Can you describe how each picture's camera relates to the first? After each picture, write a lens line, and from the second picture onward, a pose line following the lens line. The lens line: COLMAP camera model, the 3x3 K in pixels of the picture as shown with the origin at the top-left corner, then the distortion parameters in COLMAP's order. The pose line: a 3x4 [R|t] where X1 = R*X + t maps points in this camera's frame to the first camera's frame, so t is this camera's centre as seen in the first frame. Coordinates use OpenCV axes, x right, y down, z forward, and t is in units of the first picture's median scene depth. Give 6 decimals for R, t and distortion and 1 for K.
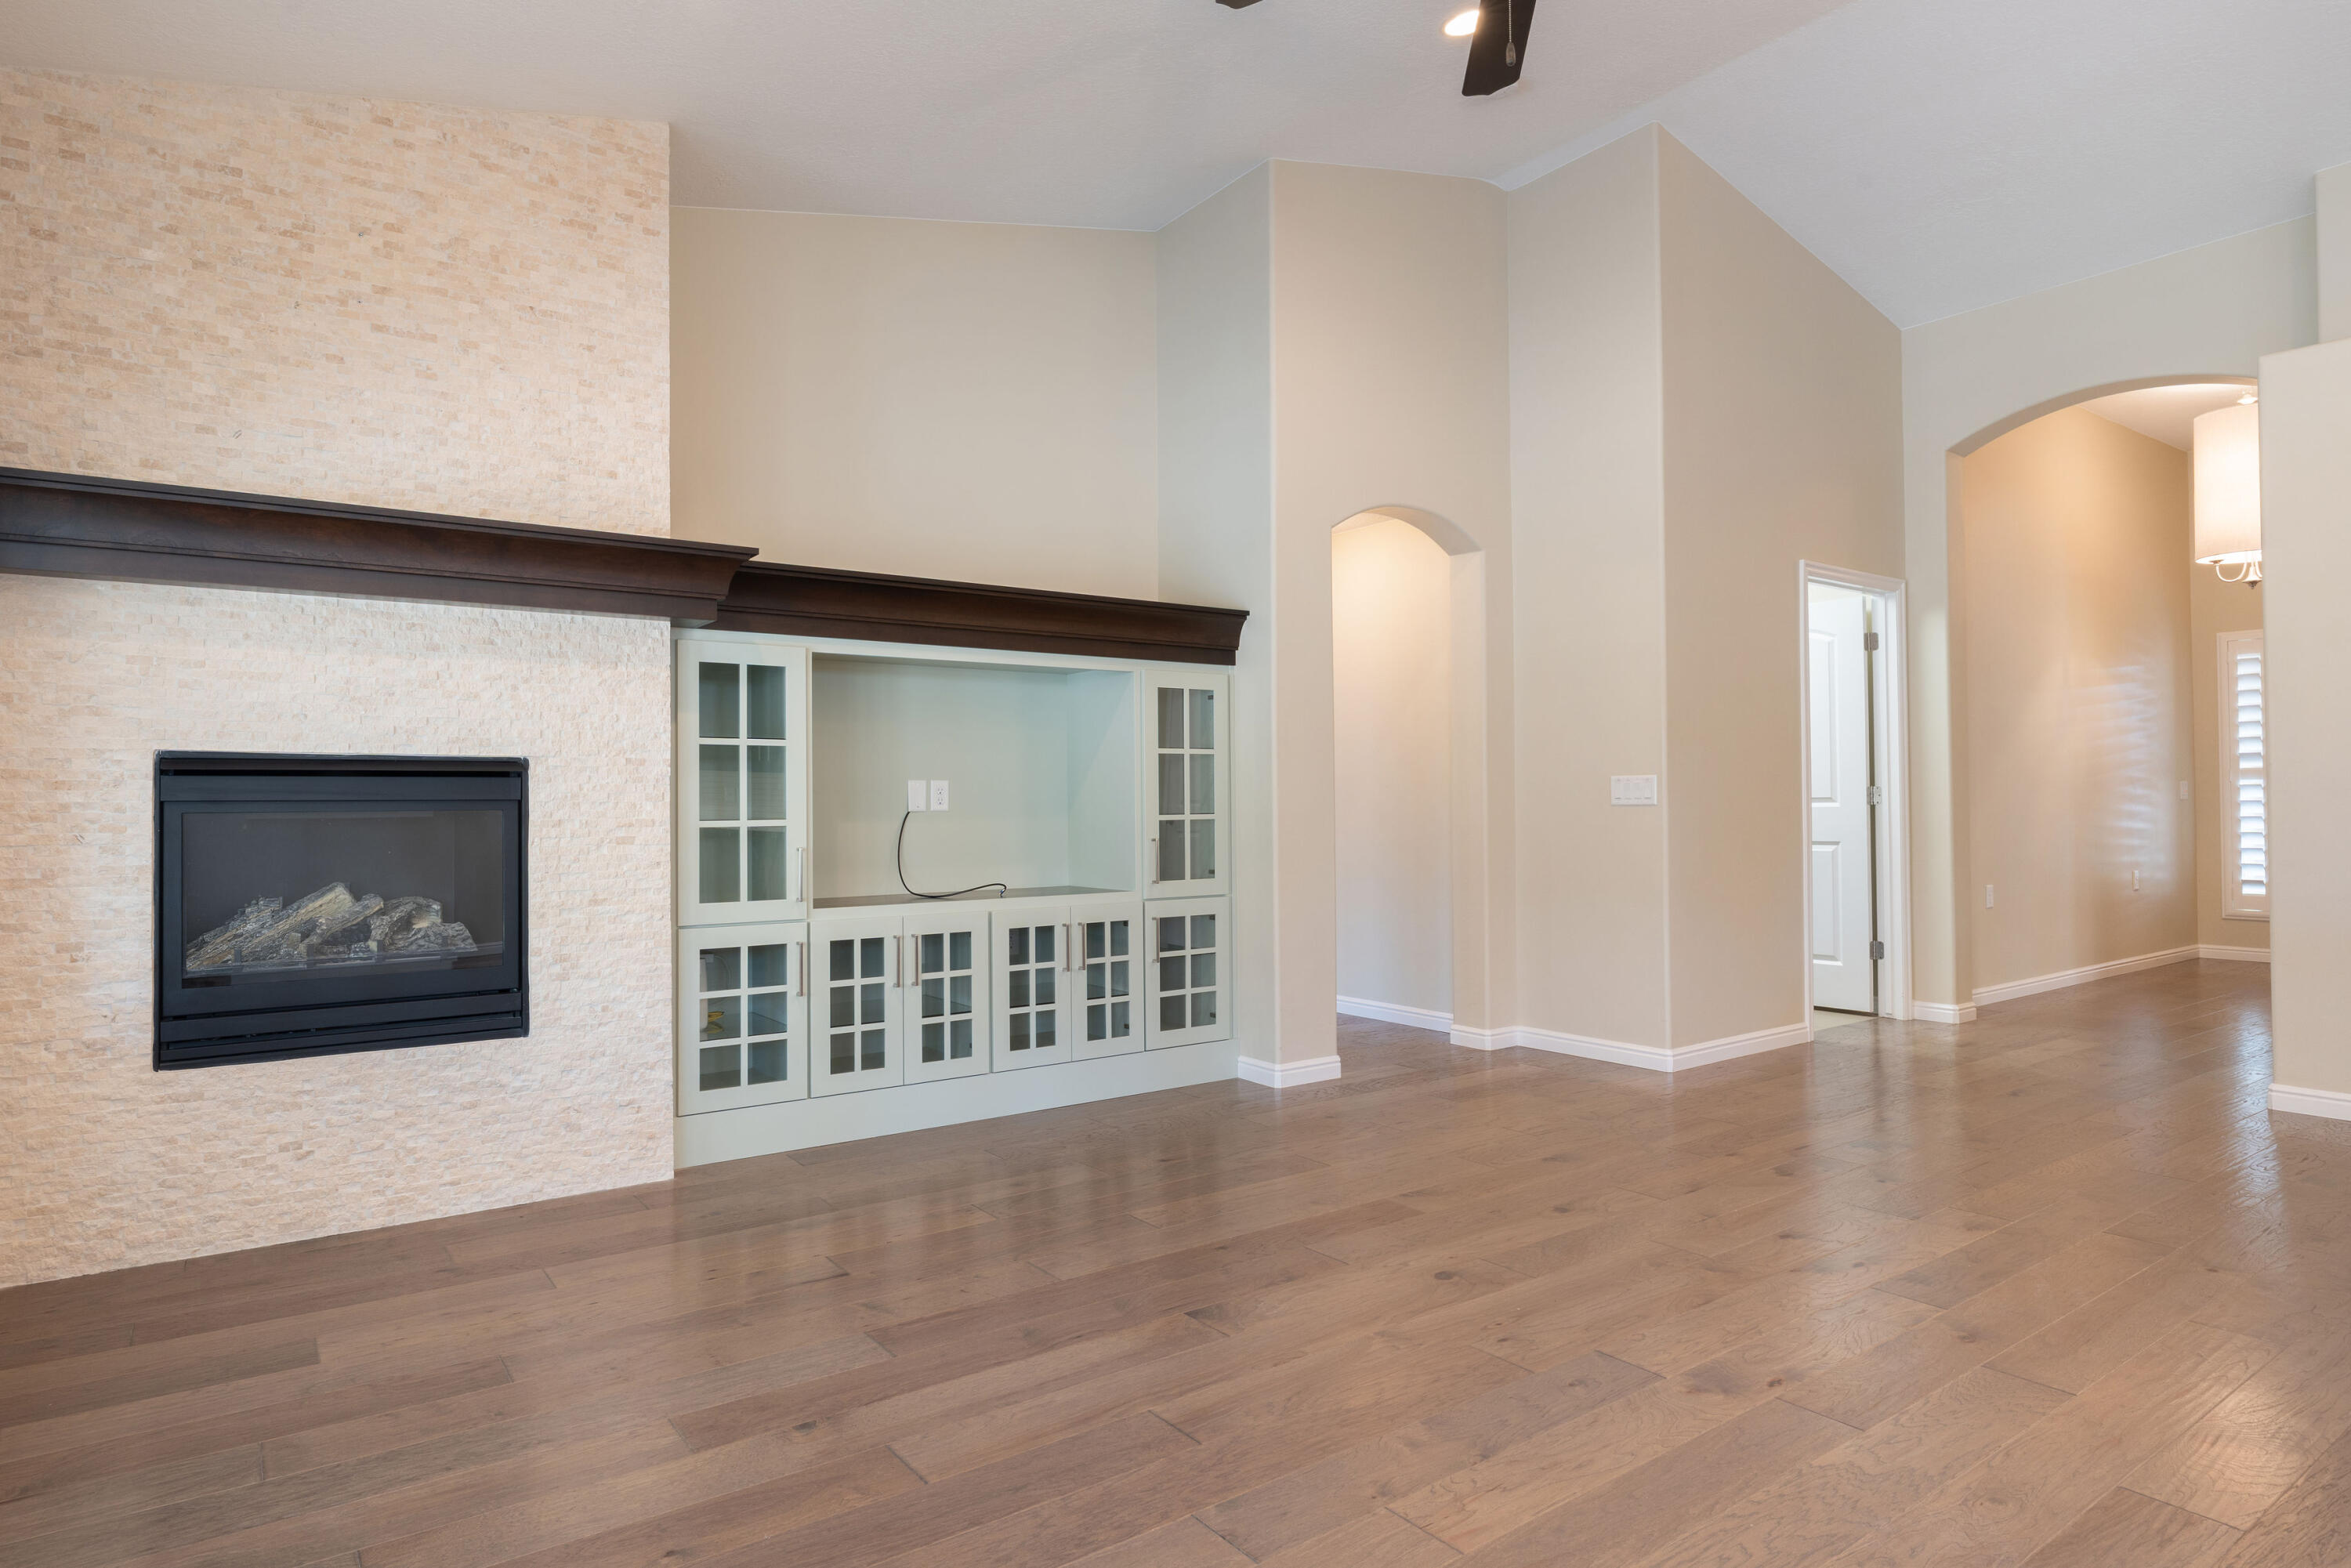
lens RADIAL K [[1321.8, 0, 1185.2], [0, 1321.8, 782.6], [0, 0, 1]] dist [-0.003023, 0.000678]
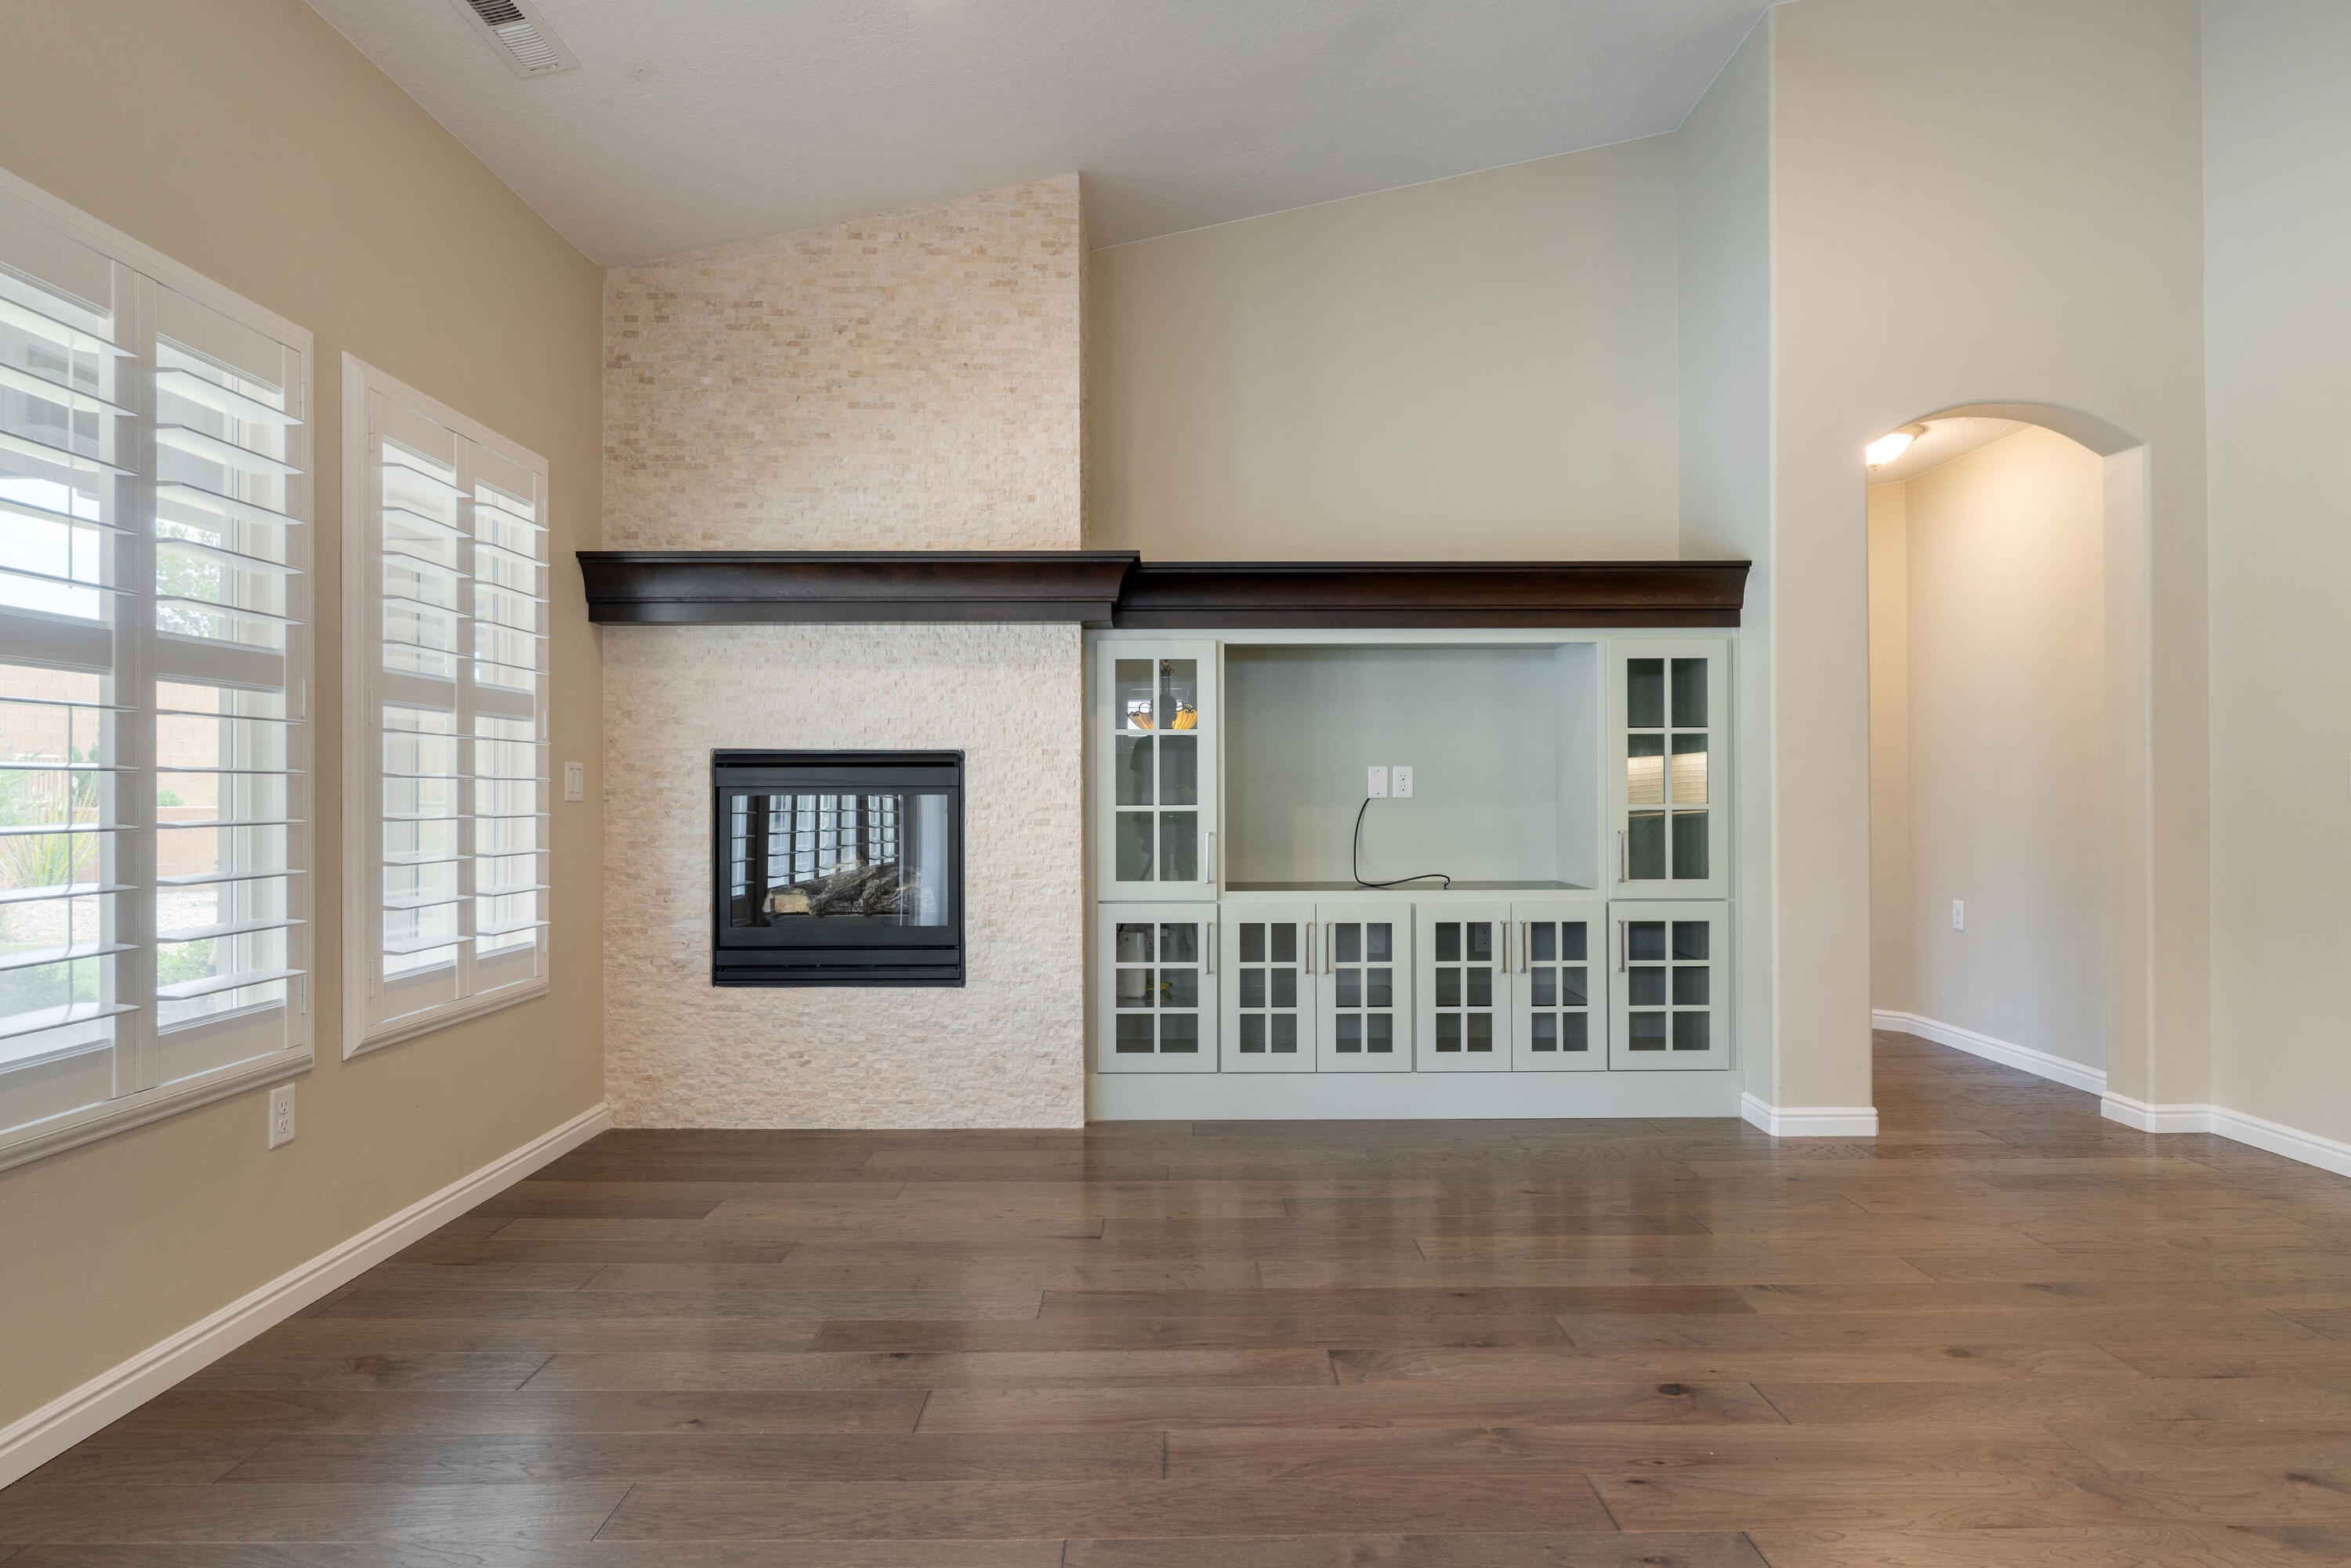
lens RADIAL K [[1330.1, 0, 1180.5], [0, 1330.1, 784.7], [0, 0, 1]] dist [-0.003124, 0.000835]
pose [[0.812294, 0.001700, -0.583245, 0.341467], [0.005912, 0.999920, 0.011149, -0.000113], [0.583218, -0.012505, 0.812220, 0.150110]]
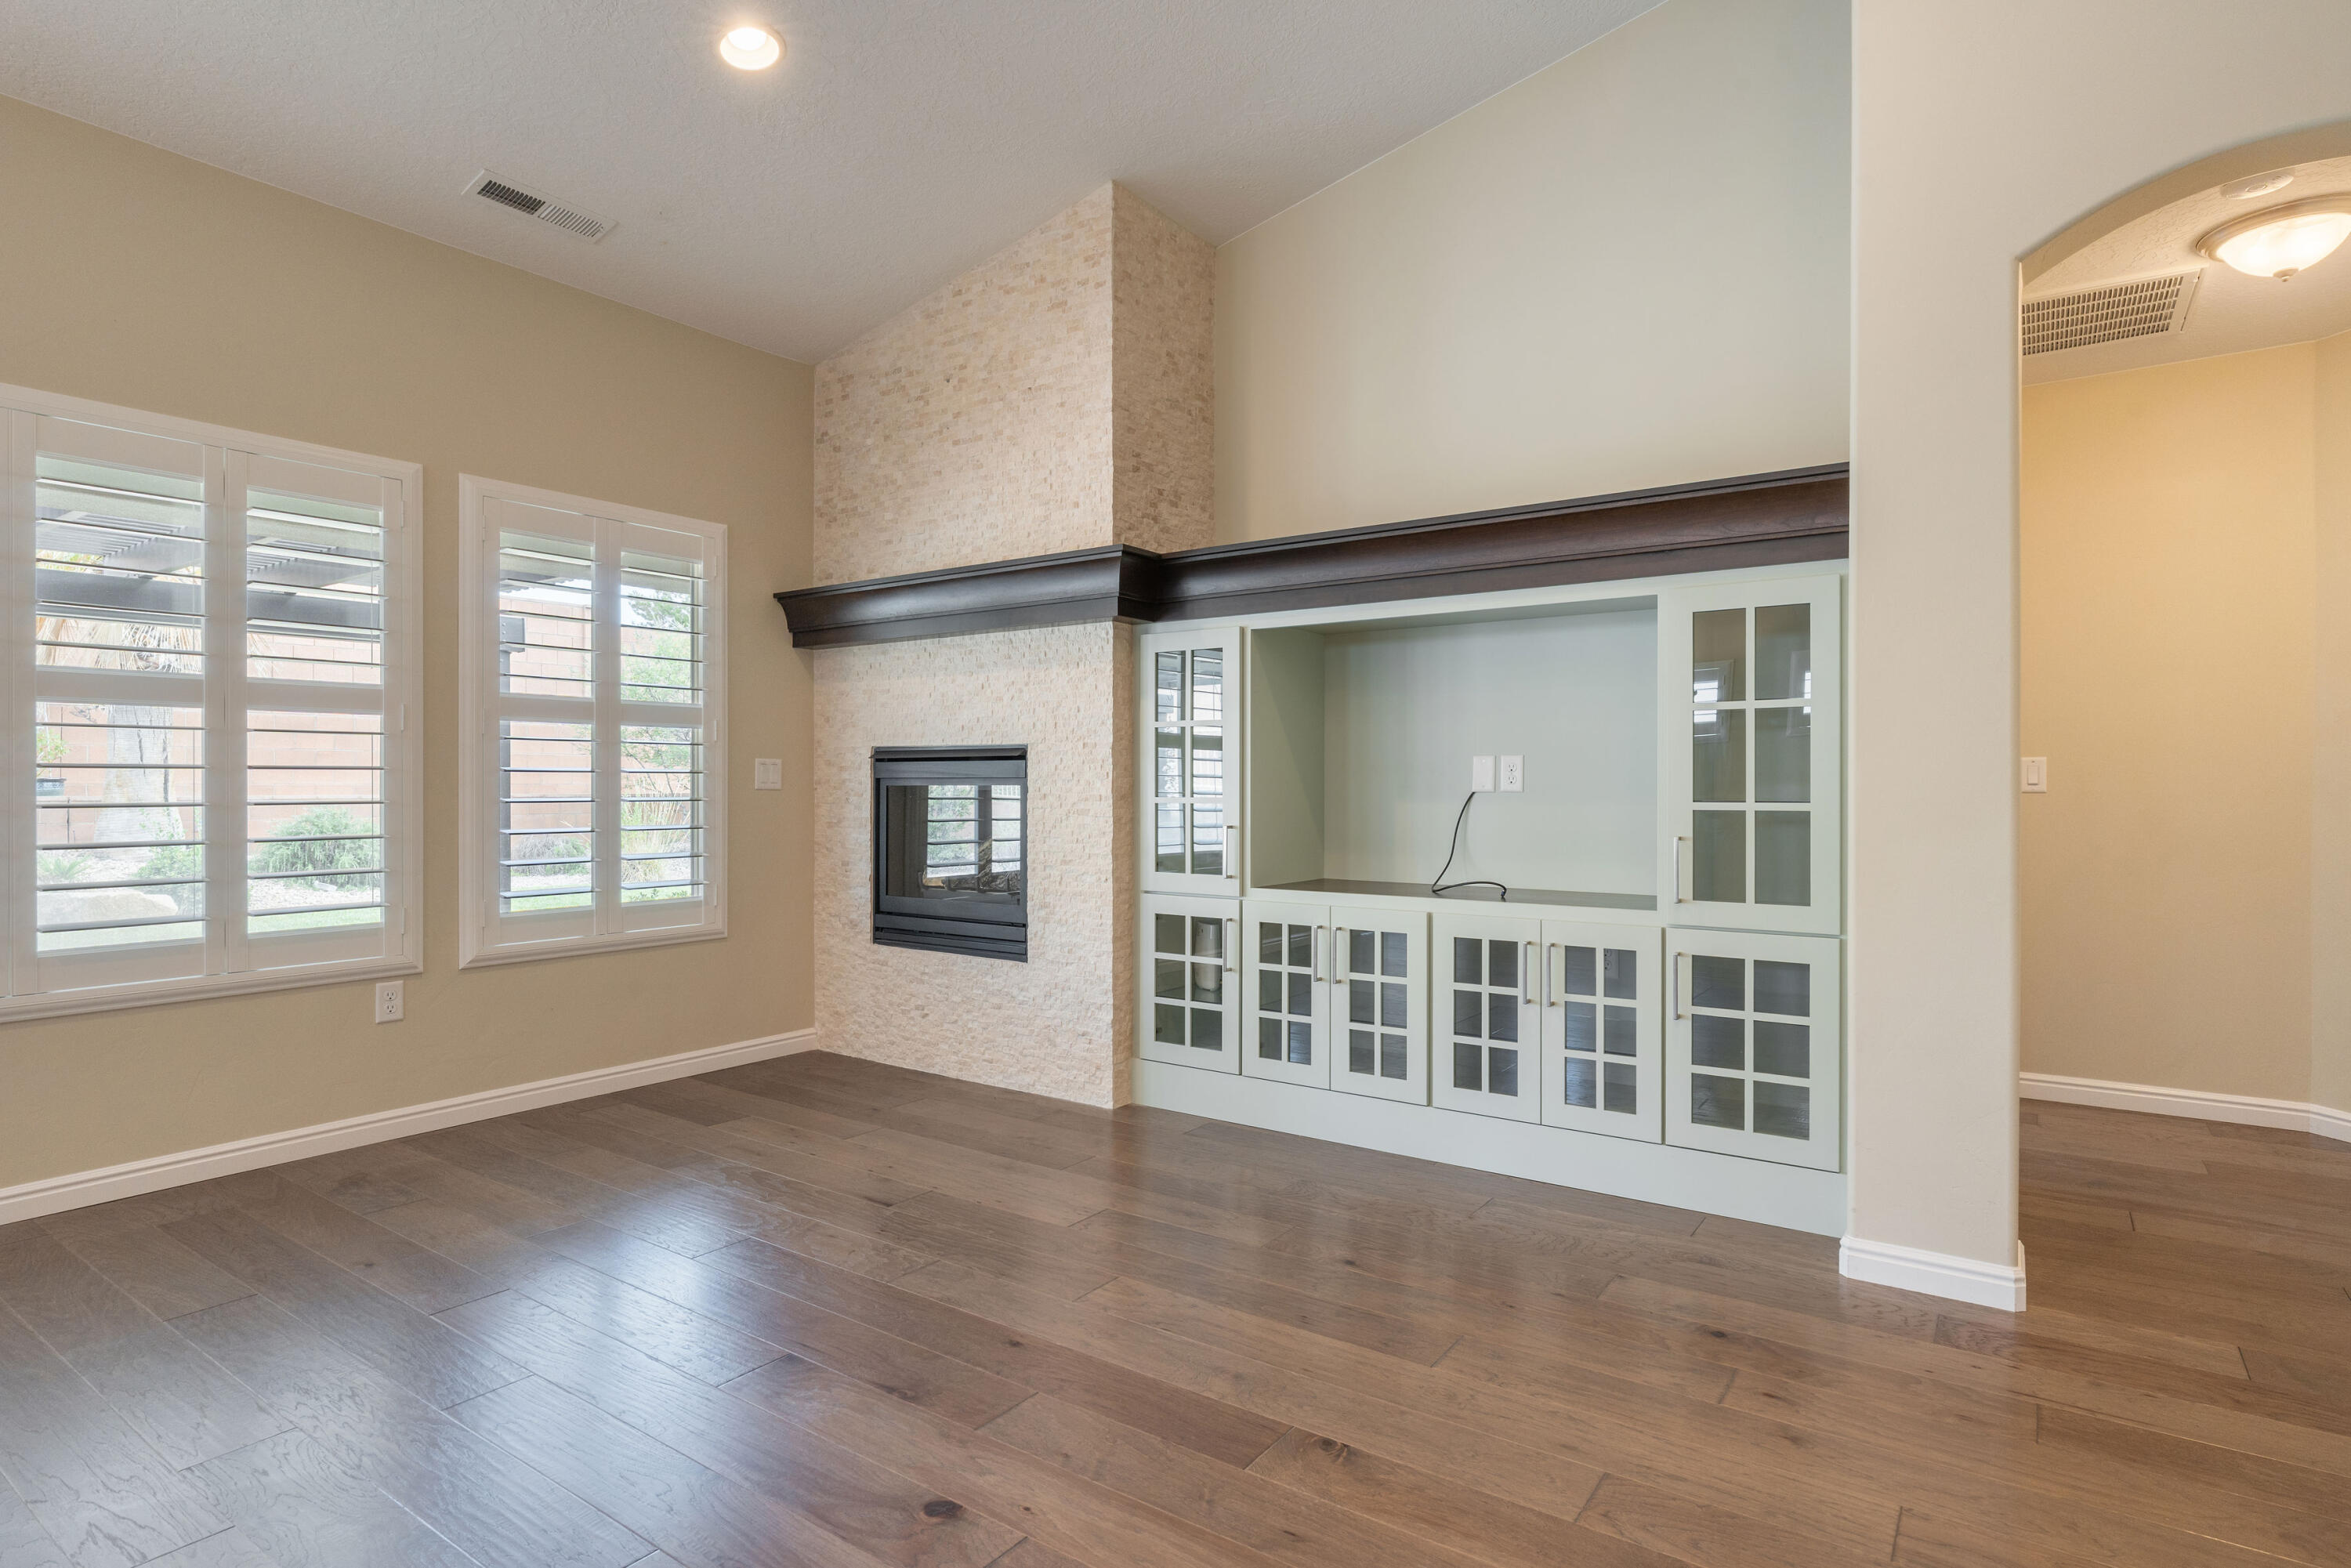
lens RADIAL K [[1218.4, 0, 1180.7], [0, 1218.4, 784.8], [0, 0, 1]] dist [-0.001253, -0.000120]
pose [[0.320439, 0.008668, -0.947230, 0.651975], [0.011385, 0.999851, 0.013001, 0.006153], [0.947201, -0.014950, 0.320292, 0.749446]]
